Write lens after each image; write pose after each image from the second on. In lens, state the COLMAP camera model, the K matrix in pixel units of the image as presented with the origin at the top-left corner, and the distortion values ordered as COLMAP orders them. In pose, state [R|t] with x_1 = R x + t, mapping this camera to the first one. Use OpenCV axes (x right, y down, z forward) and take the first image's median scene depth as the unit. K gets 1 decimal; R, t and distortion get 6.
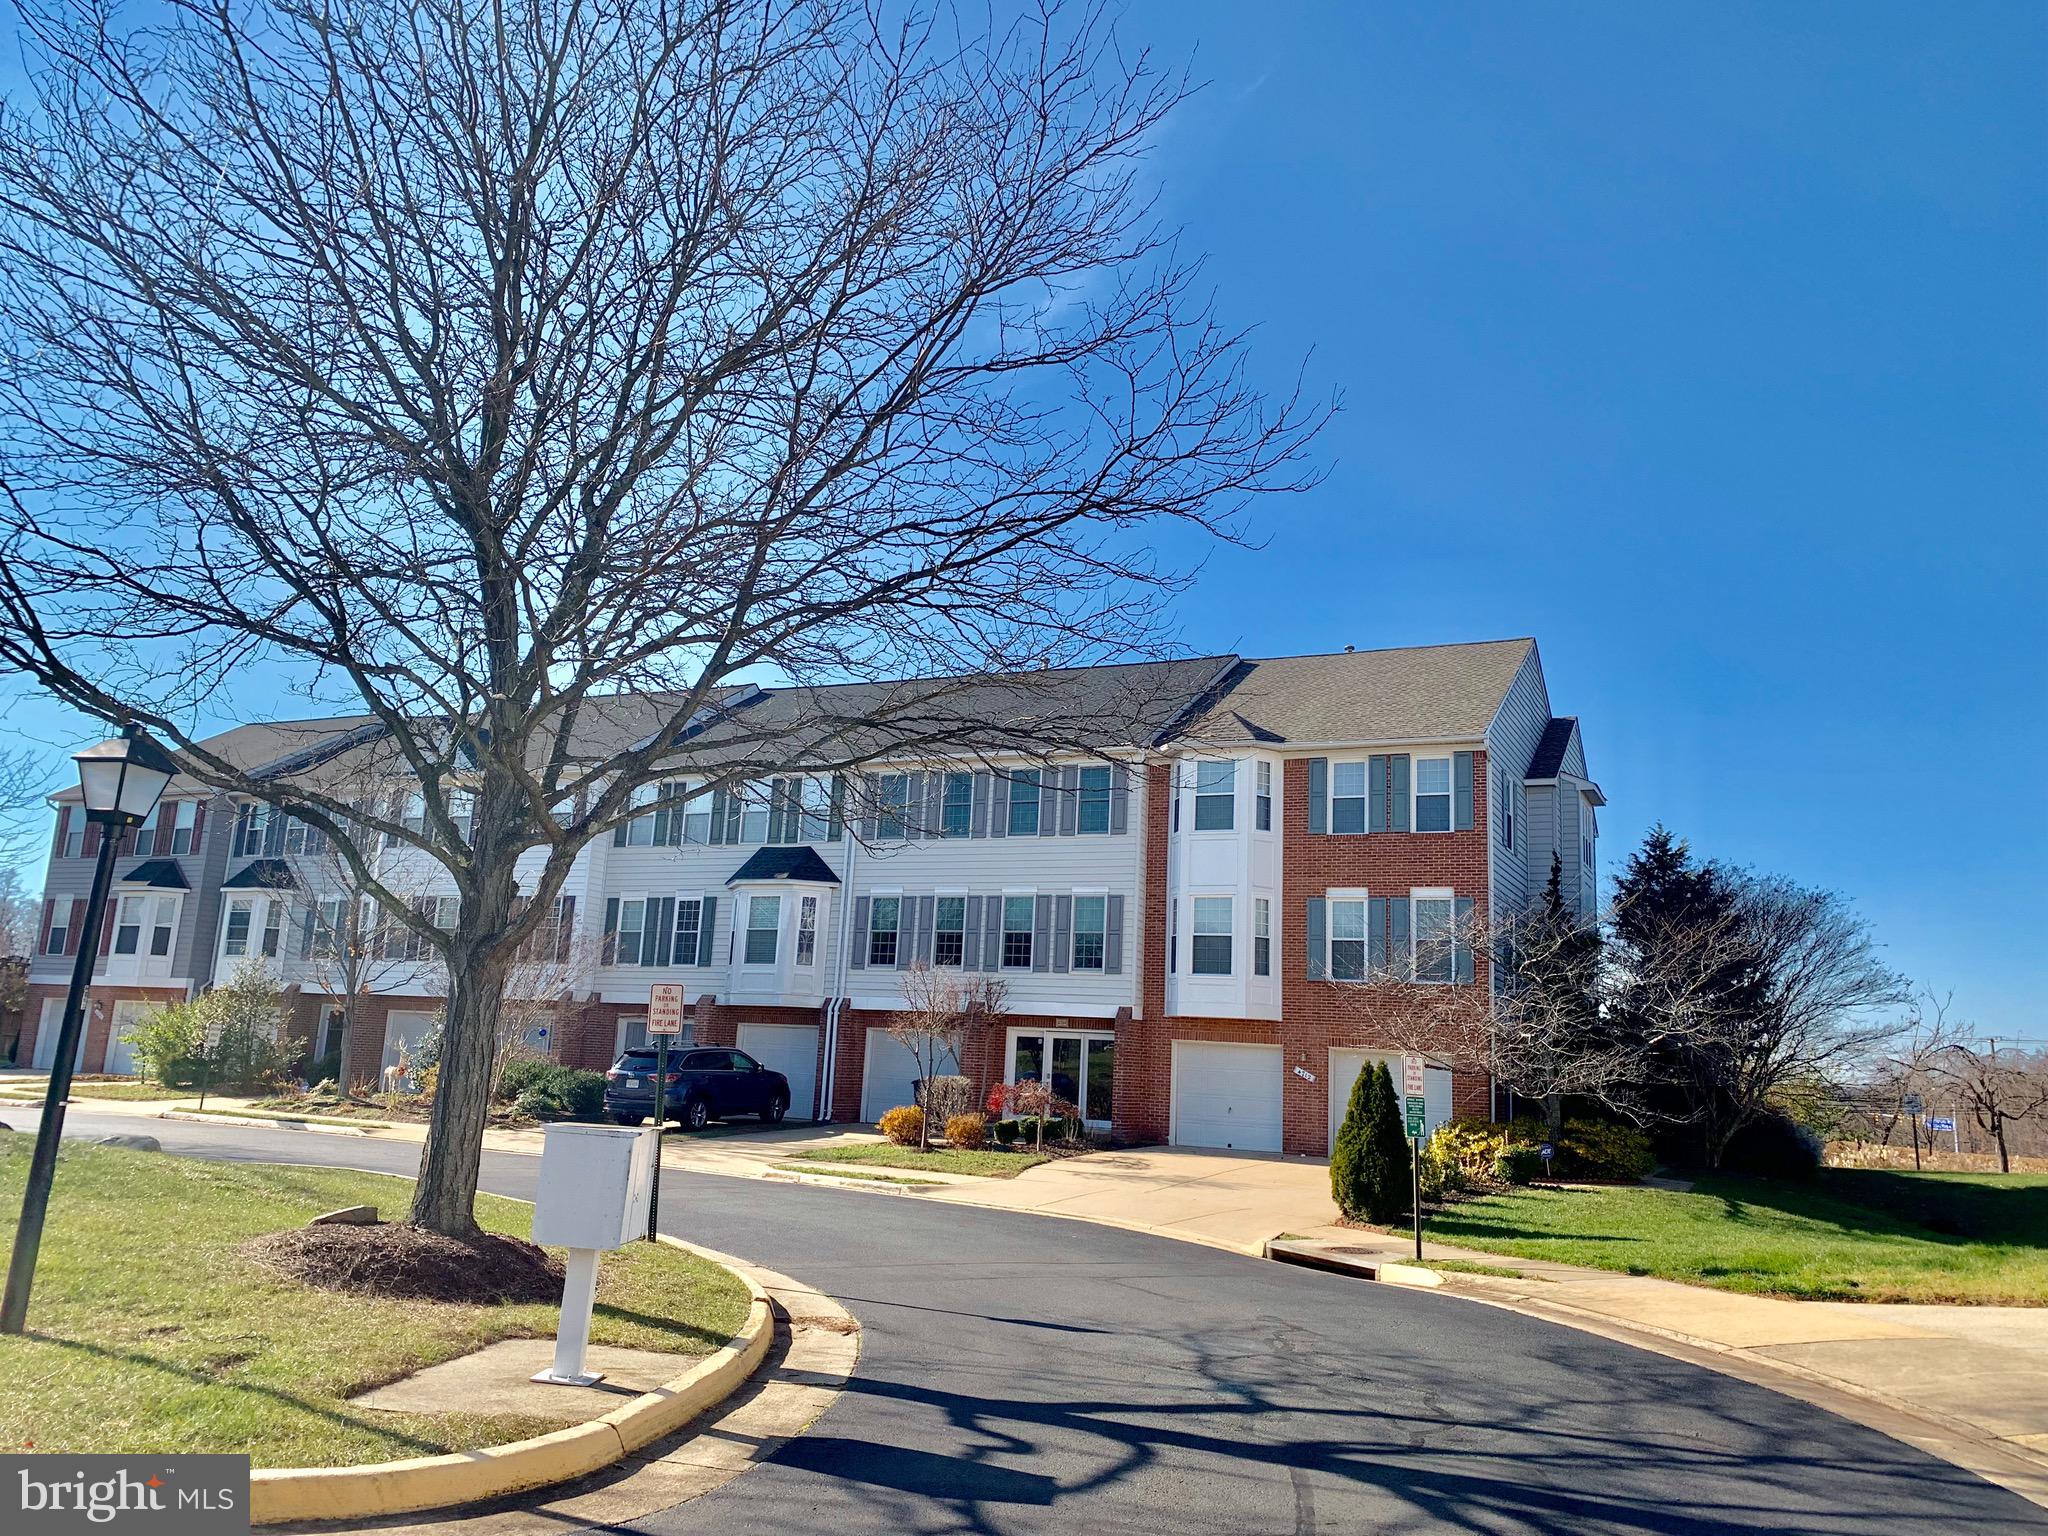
lens RADIAL K [[1562.8, 0, 1020.3], [0, 1562.8, 766.1], [0, 0, 1]] dist [0.057481, -0.065872]
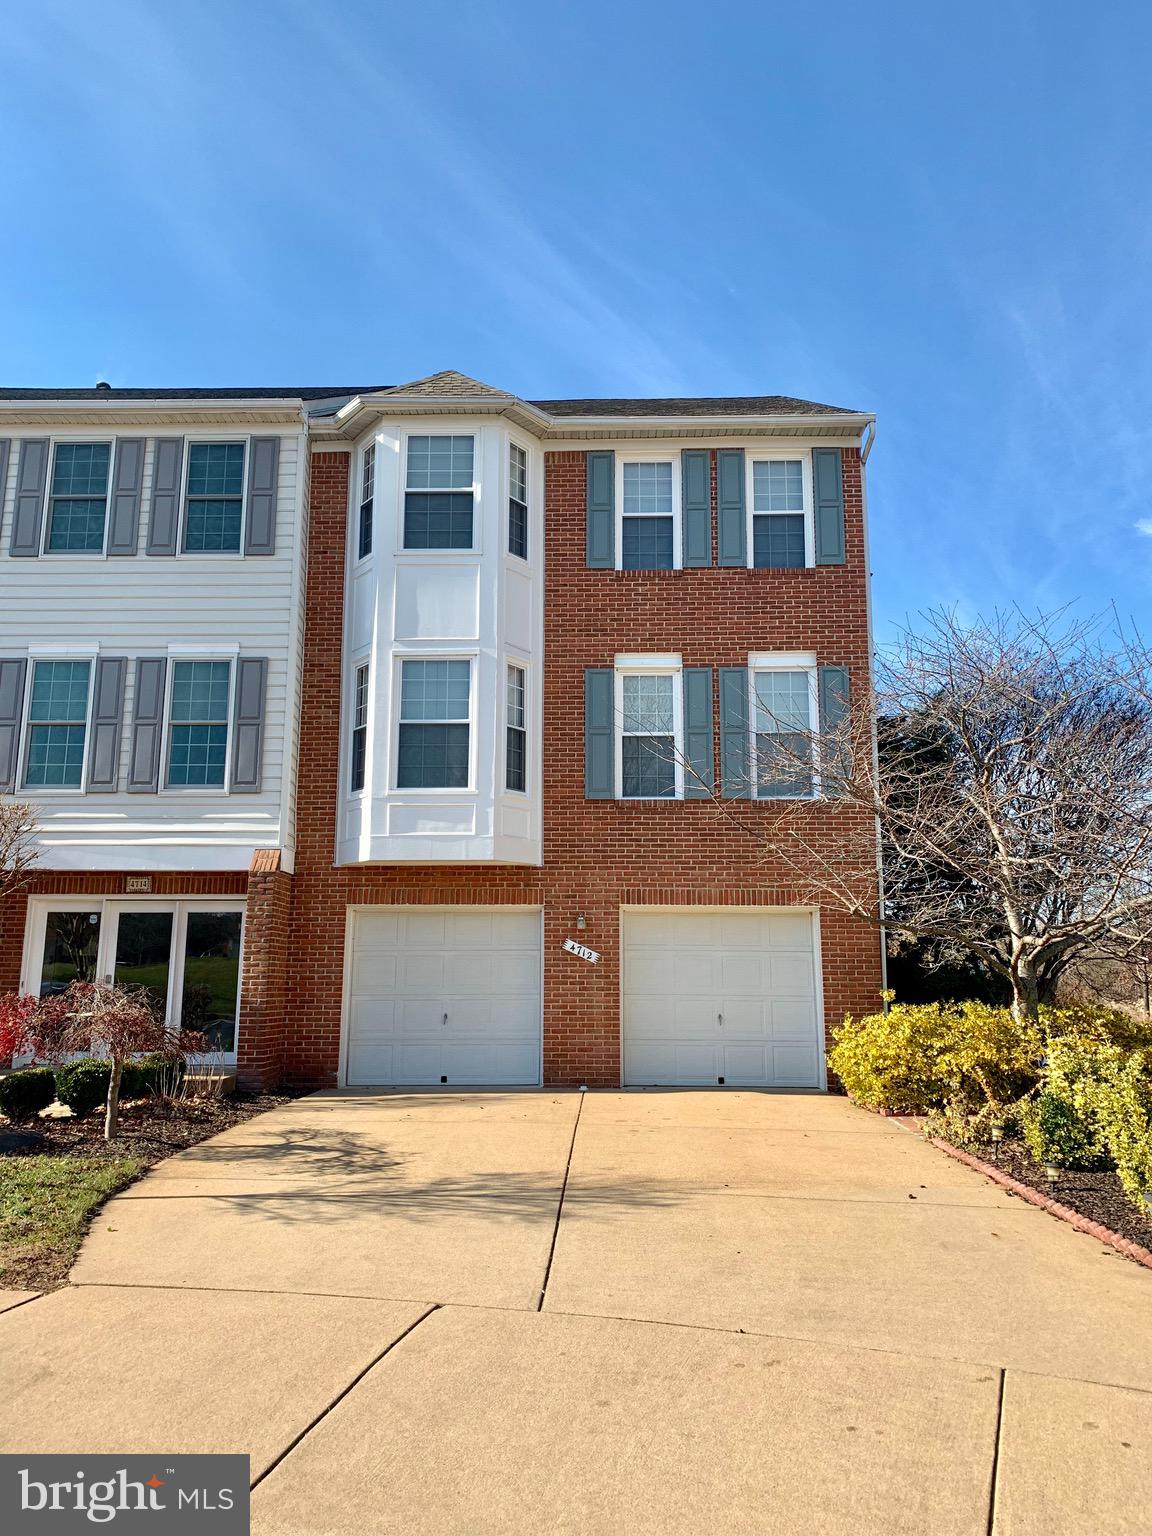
lens RADIAL K [[1172.1, 0, 575.9], [0, 1172.1, 763.6], [0, 0, 1]] dist [0.057481, -0.065872]
pose [[0.898137, 0.038488, 0.438028, -0.020567], [-0.036713, 0.999247, -0.012525, 0.125336], [-0.438180, -0.004832, 0.898874, 0.574072]]
